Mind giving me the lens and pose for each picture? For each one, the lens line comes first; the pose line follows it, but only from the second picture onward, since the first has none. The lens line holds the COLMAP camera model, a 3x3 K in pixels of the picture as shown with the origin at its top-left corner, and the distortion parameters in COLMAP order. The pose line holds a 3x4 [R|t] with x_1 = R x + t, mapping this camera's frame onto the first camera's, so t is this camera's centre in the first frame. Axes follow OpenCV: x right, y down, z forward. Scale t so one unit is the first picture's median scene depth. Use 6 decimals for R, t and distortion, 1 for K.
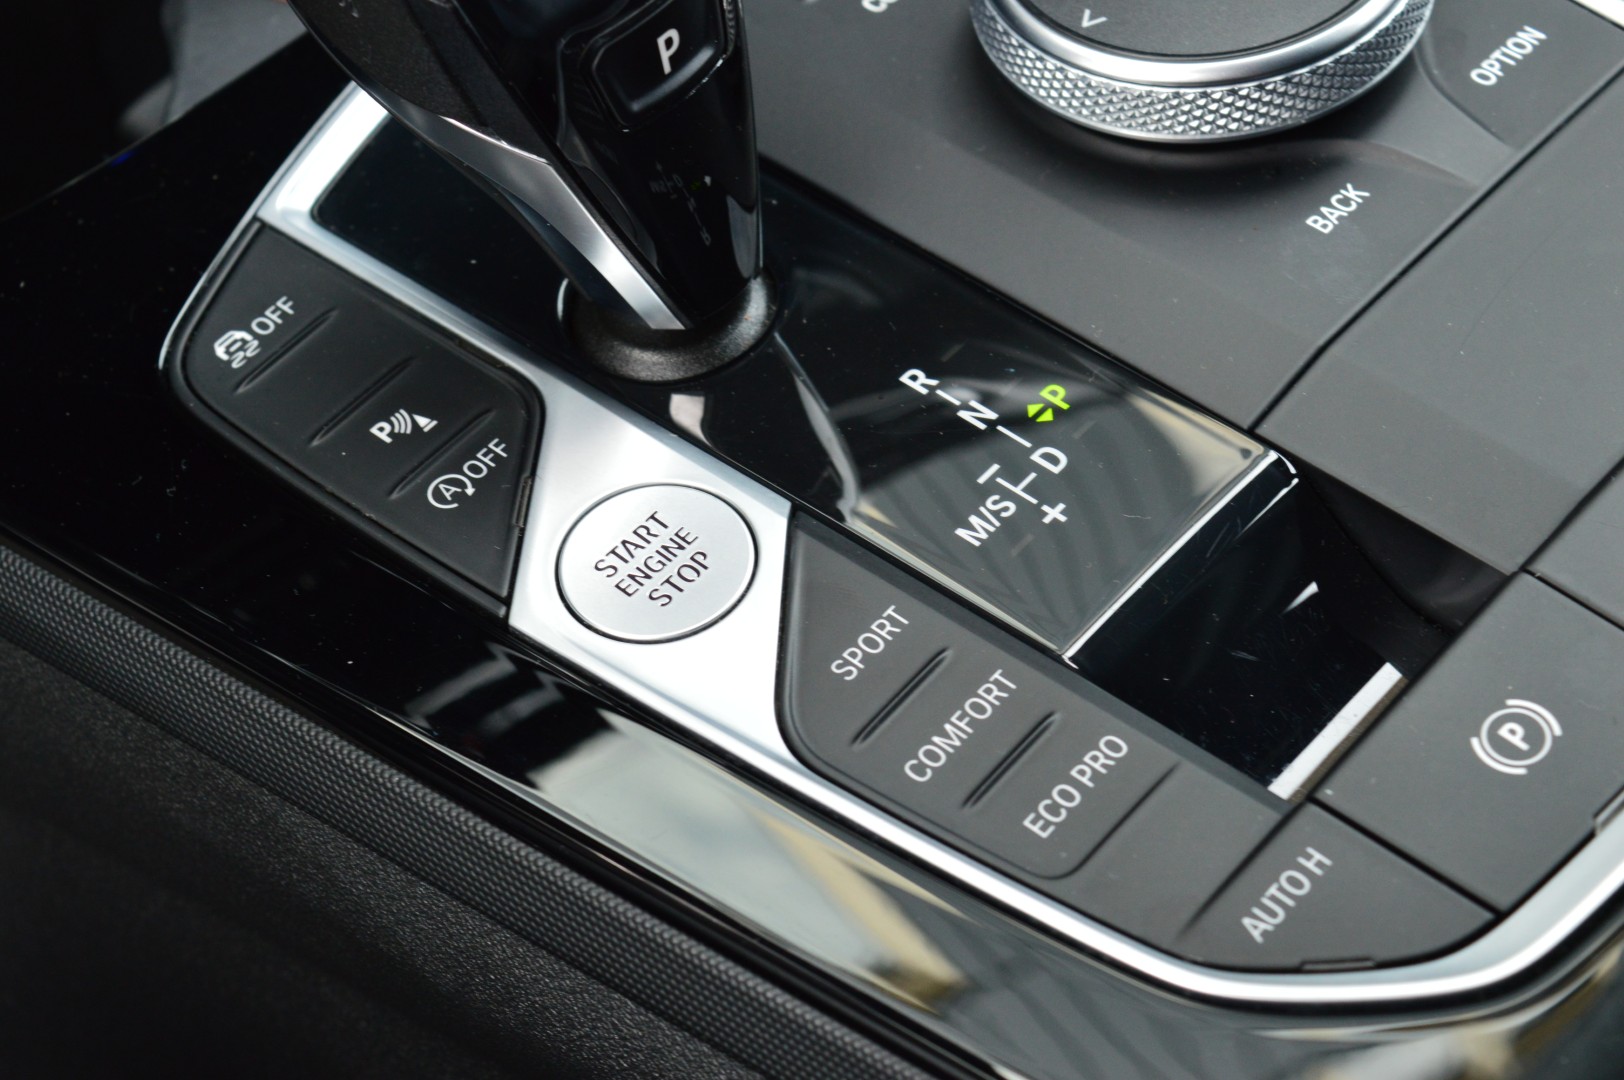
lens RADIAL K [[3312.7, 0, 803.5], [0, 3312.7, 538.7], [0, 0, 1]] dist [-0.031764, 0.000000]
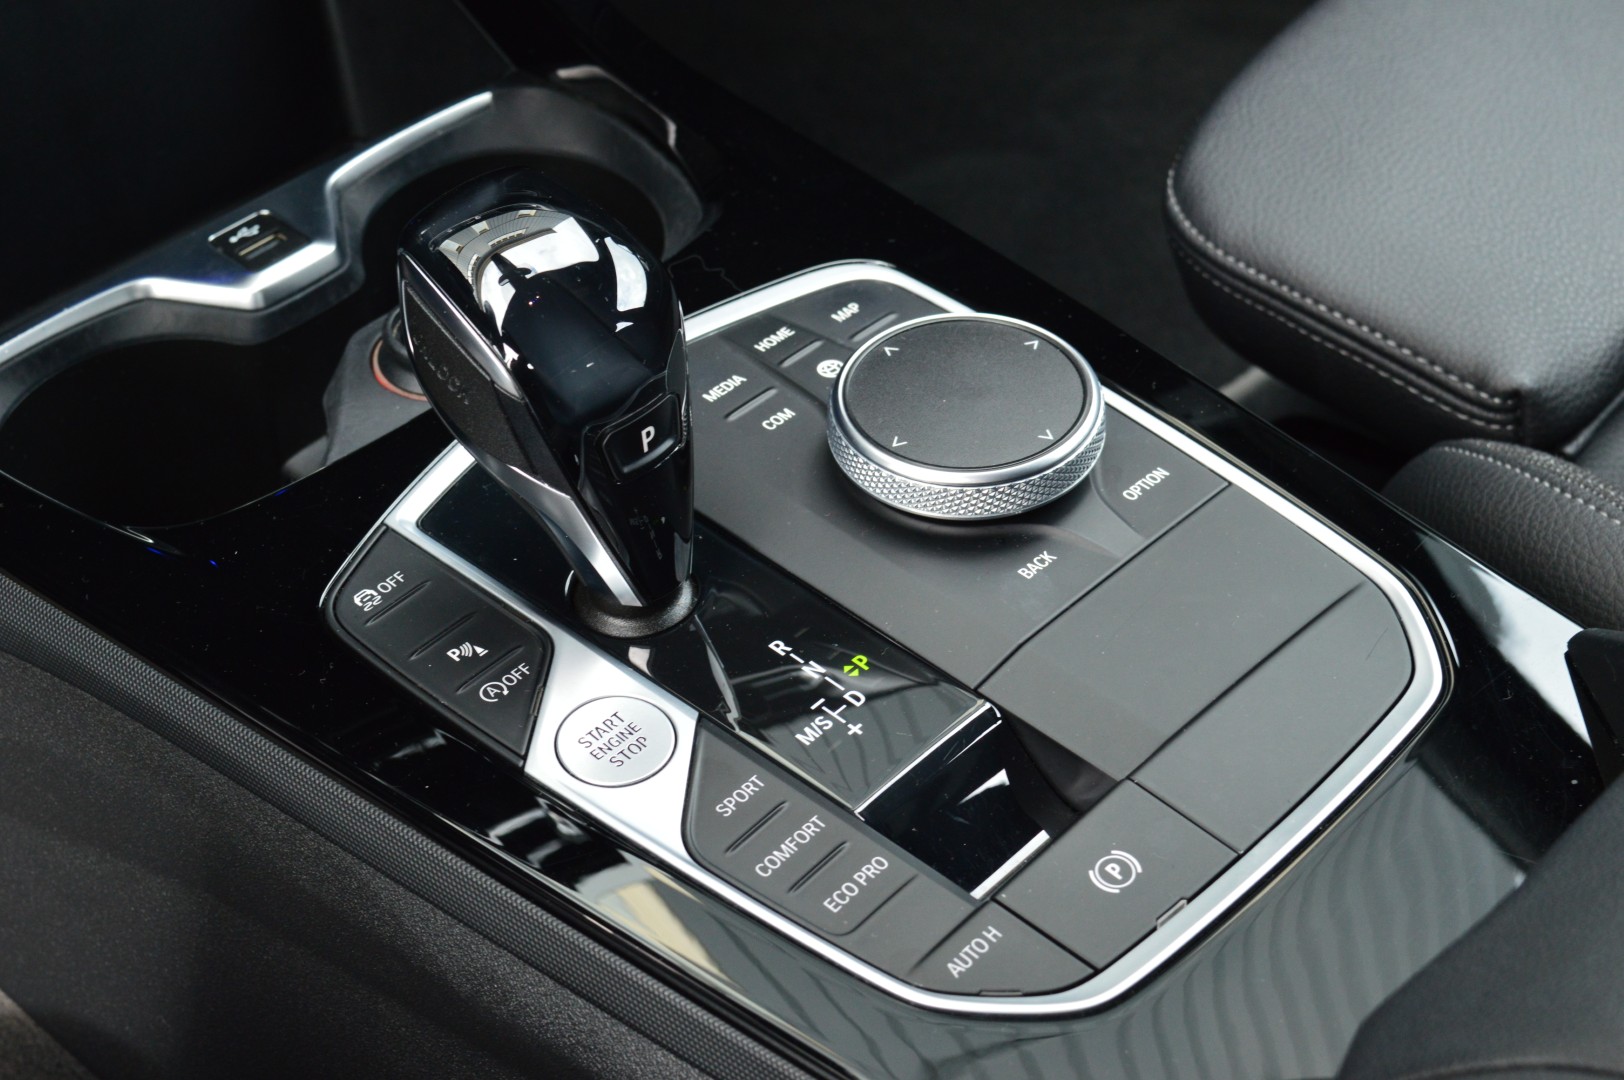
lens RADIAL K [[2598.0, 0, 820.2], [0, 2598.0, 542.0], [0, 0, 1]] dist [0.003668, 0.000000]
pose [[0.996096, 0.075710, 0.045401, -0.008677], [-0.069310, 0.989225, -0.128959, 0.068494], [-0.054675, 0.125309, 0.990610, -0.309079]]
